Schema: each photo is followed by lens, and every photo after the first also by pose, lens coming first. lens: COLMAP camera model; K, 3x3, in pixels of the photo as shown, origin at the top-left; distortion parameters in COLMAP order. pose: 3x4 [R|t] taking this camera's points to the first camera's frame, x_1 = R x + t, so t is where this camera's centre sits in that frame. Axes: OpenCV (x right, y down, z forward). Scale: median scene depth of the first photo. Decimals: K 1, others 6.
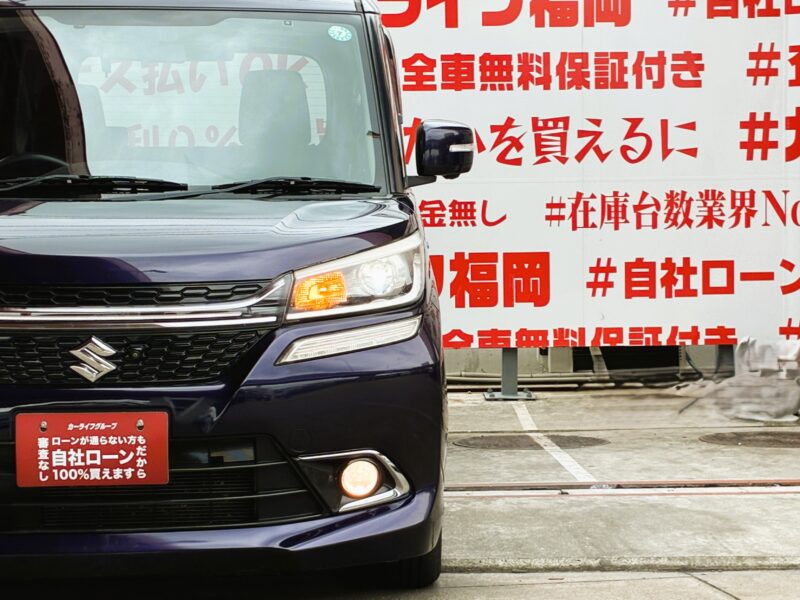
lens RADIAL K [[1872.6, 0, 351.1], [0, 1872.6, 320.0], [0, 0, 1]] dist [0.175978, -0.965895]
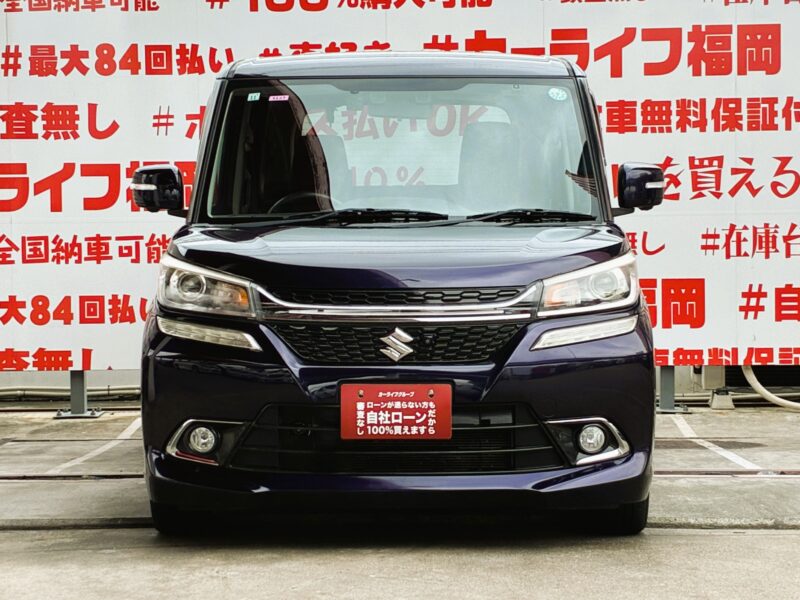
lens RADIAL K [[1851.2, 0, 311.5], [0, 1851.2, 298.4], [0, 0, 1]] dist [0.113090, -0.041661]
pose [[0.995932, 0.000765, -0.090106, -0.039384], [-0.003506, 0.999536, -0.030266, 0.014160], [0.090041, 0.030459, 0.995472, -0.162237]]
